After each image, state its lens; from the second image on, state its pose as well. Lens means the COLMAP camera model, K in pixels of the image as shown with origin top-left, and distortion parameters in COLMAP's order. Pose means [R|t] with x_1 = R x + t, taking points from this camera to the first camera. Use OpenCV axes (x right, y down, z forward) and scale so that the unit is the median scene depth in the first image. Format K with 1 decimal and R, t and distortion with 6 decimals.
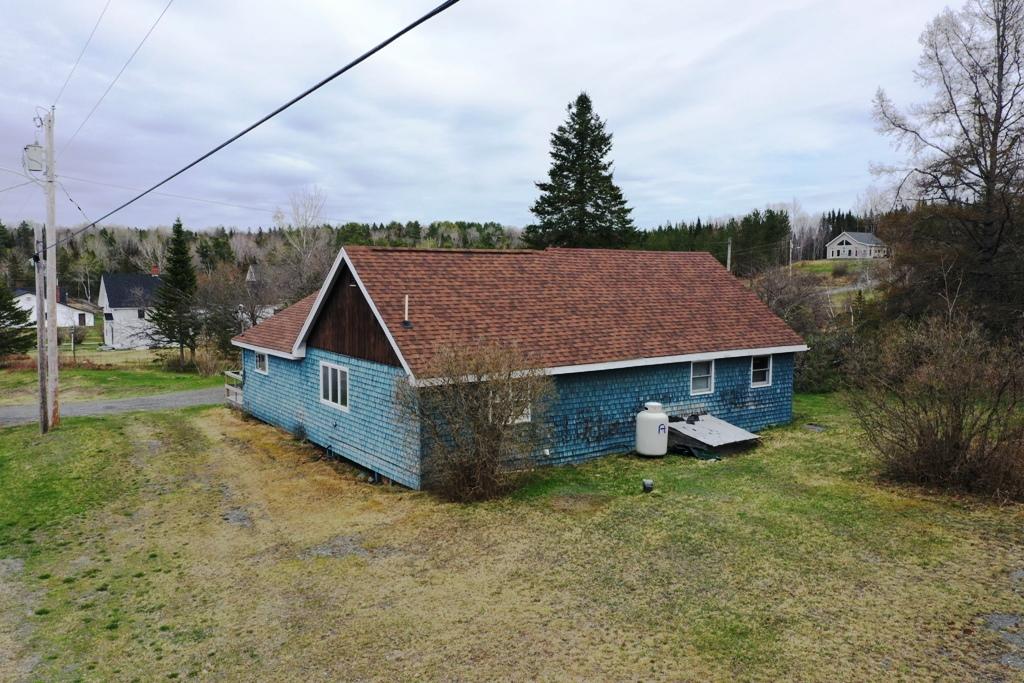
lens RADIAL K [[813.3, 0, 508.1], [0, 813.3, 339.3], [0, 0, 1]] dist [0.013583, 0.006027]
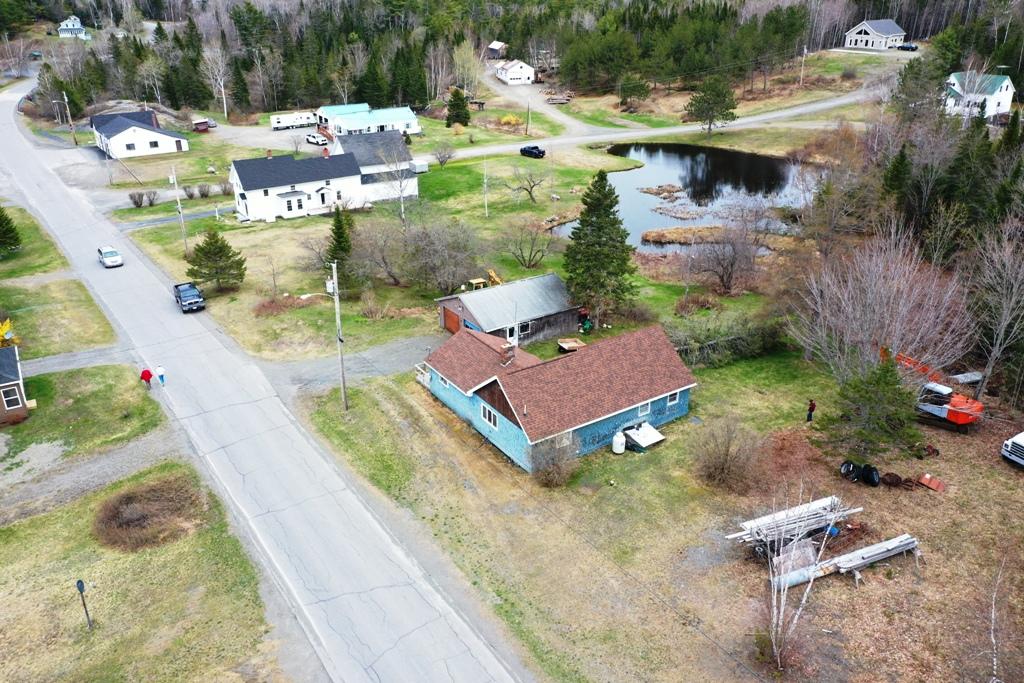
lens RADIAL K [[813.3, 0, 508.6], [0, 813.3, 339.9], [0, 0, 1]] dist [0.013583, 0.006027]
pose [[0.999594, 0.001233, -0.028456, -0.085902], [0.008374, 0.942188, 0.334980, -0.934527], [0.027223, -0.335083, 0.941795, -1.158179]]
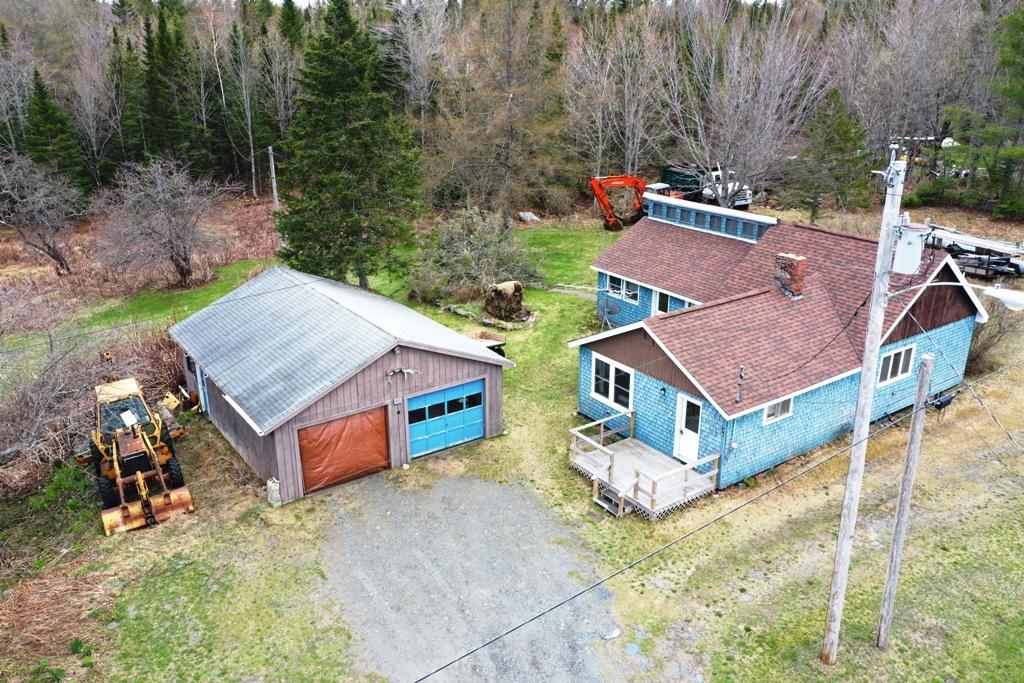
lens RADIAL K [[813.3, 0, 506.4], [0, 813.3, 340.0], [0, 0, 1]] dist [0.013583, 0.006027]
pose [[-0.009731, -0.352202, 0.935874, -1.311257], [0.083174, 0.932390, 0.351755, -0.449566], [-0.996487, 0.081264, 0.020221, 1.511281]]
